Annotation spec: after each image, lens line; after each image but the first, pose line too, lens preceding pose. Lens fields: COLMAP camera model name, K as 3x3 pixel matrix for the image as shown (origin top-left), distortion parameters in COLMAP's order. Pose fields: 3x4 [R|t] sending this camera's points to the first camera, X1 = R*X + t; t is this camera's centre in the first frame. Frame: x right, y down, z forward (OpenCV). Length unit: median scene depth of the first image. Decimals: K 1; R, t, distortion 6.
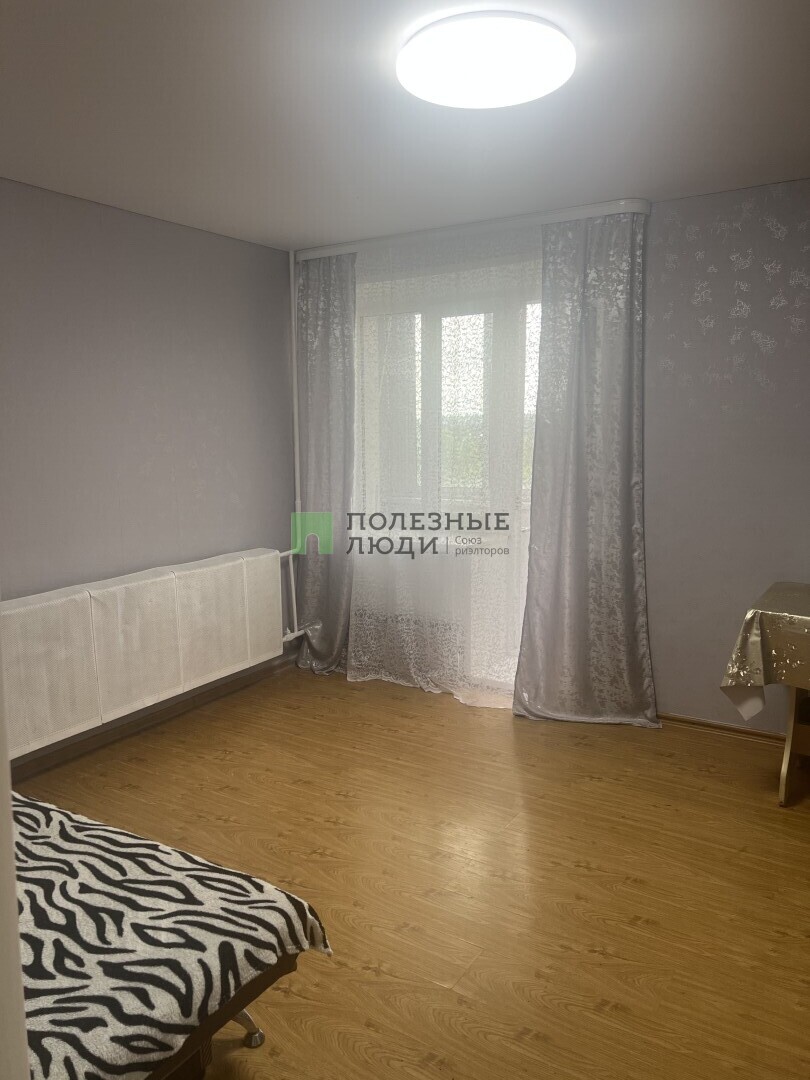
lens RADIAL K [[837.0, 0, 400.8], [0, 837.0, 540.4], [0, 0, 1]] dist [0.036512, -0.002552]
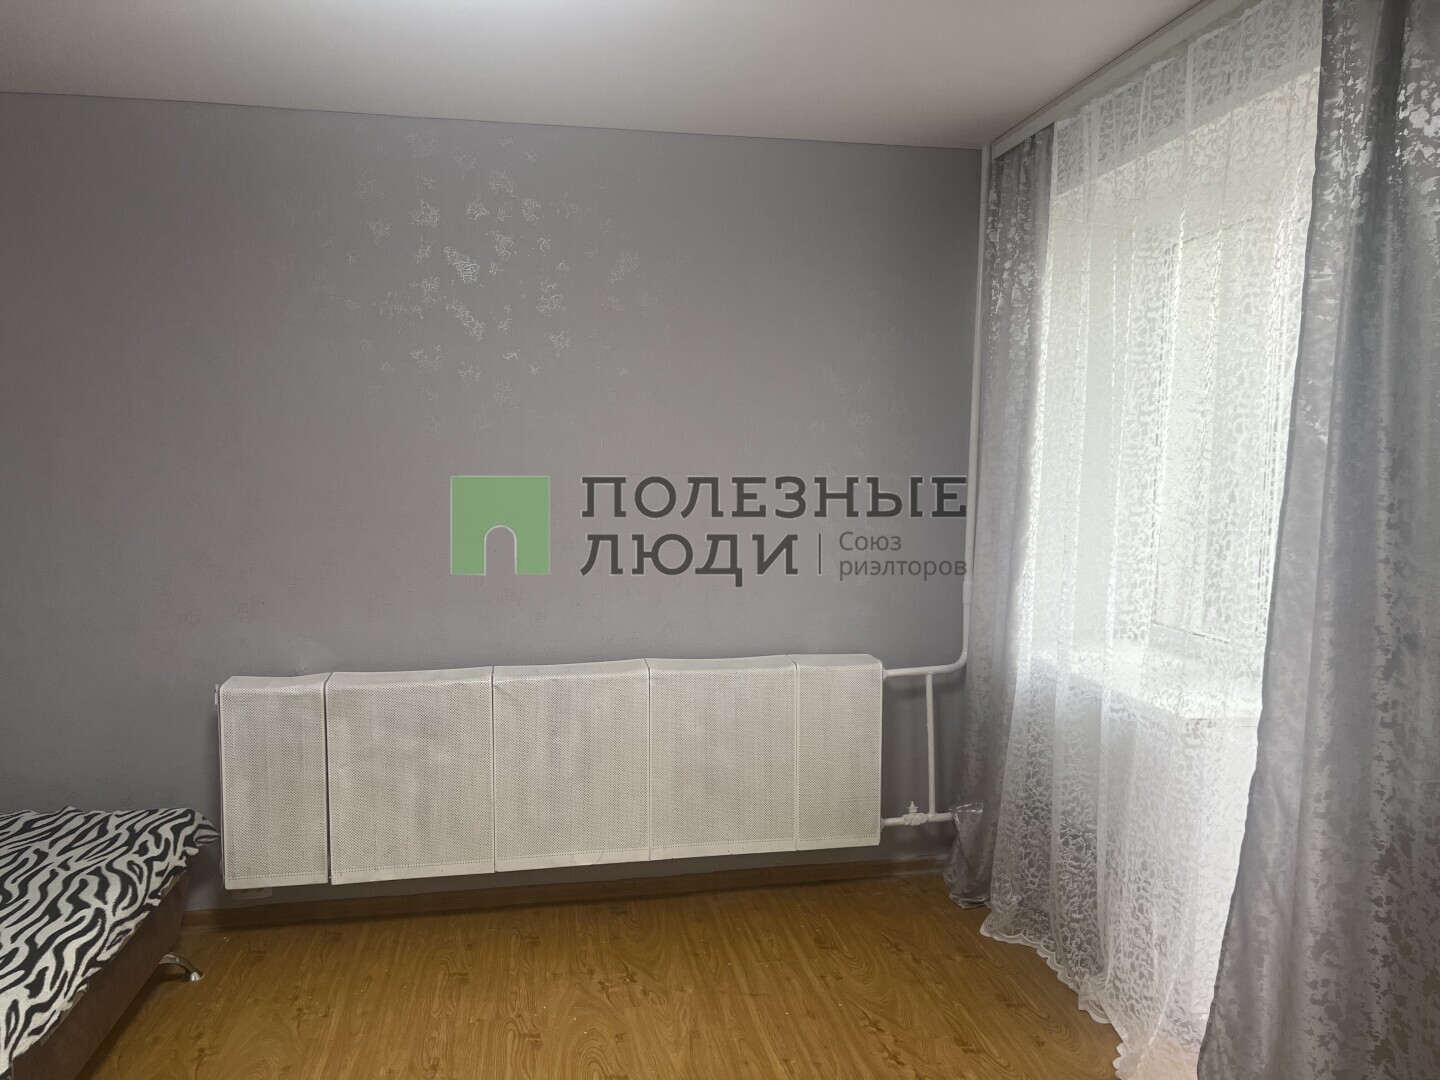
lens RADIAL K [[1116.0, 0, 720.3], [0, 1116.0, 541.0], [0, 0, 1]] dist [0.036512, -0.002552]
pose [[0.666576, 0.071665, -0.741984, 0.360705], [-0.117442, 0.993033, -0.009593, -0.053630], [0.736127, 0.093534, 0.670349, 0.414120]]
